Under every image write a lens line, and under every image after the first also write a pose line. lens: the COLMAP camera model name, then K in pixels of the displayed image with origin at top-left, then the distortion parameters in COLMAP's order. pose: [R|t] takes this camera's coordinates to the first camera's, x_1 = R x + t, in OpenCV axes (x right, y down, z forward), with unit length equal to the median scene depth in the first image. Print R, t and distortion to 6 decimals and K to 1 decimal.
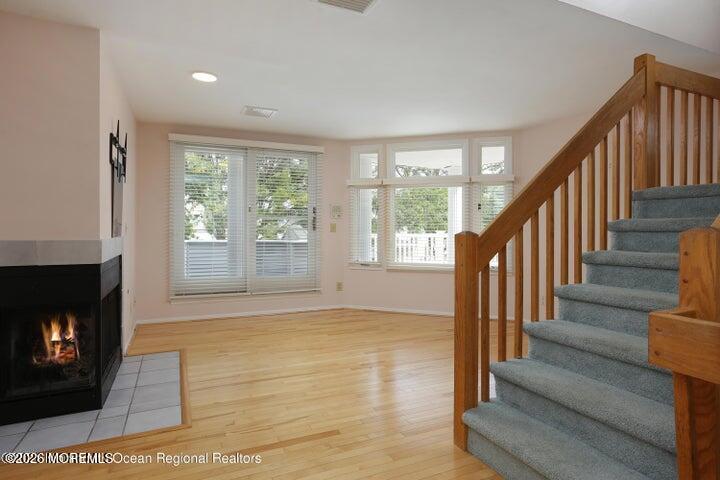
lens RADIAL K [[406.7, 0, 398.1], [0, 406.7, 240.7], [0, 0, 1]] dist [-0.034039, 0.010737]
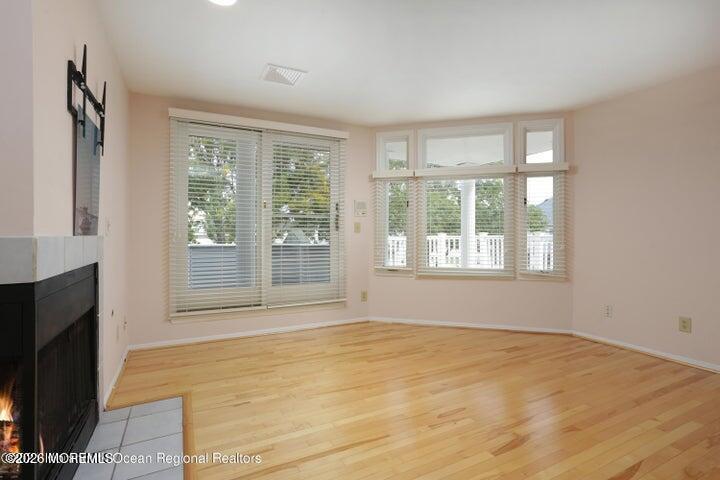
lens RADIAL K [[366.1, 0, 356.2], [0, 366.1, 239.4], [0, 0, 1]] dist [-0.034522, 0.007606]
pose [[0.998718, -0.008865, -0.049833, -0.167412], [0.008129, 0.999855, -0.014950, 0.006374], [0.049958, 0.014526, 0.998646, 0.310138]]
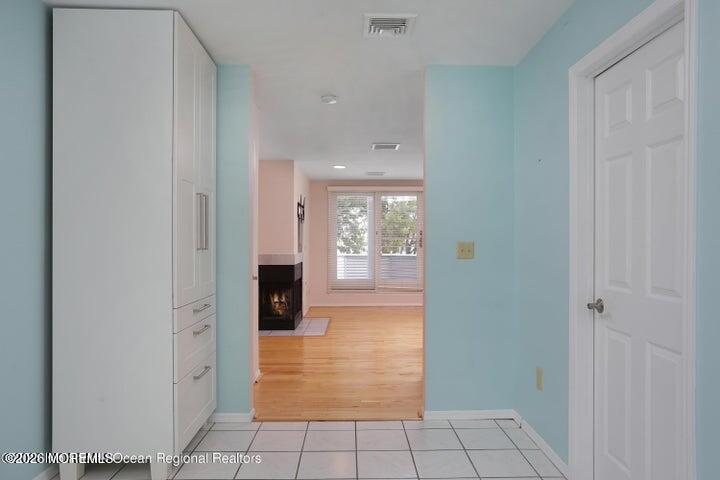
lens RADIAL K [[494.7, 0, 359.5], [0, 494.7, 243.4], [0, 0, 1]] dist [-0.003414, -0.000071]
pose [[0.883382, -0.011491, -0.468513, 0.473388], [0.000641, 0.999728, -0.023312, 0.002285], [0.468654, 0.020293, 0.883149, -0.690492]]
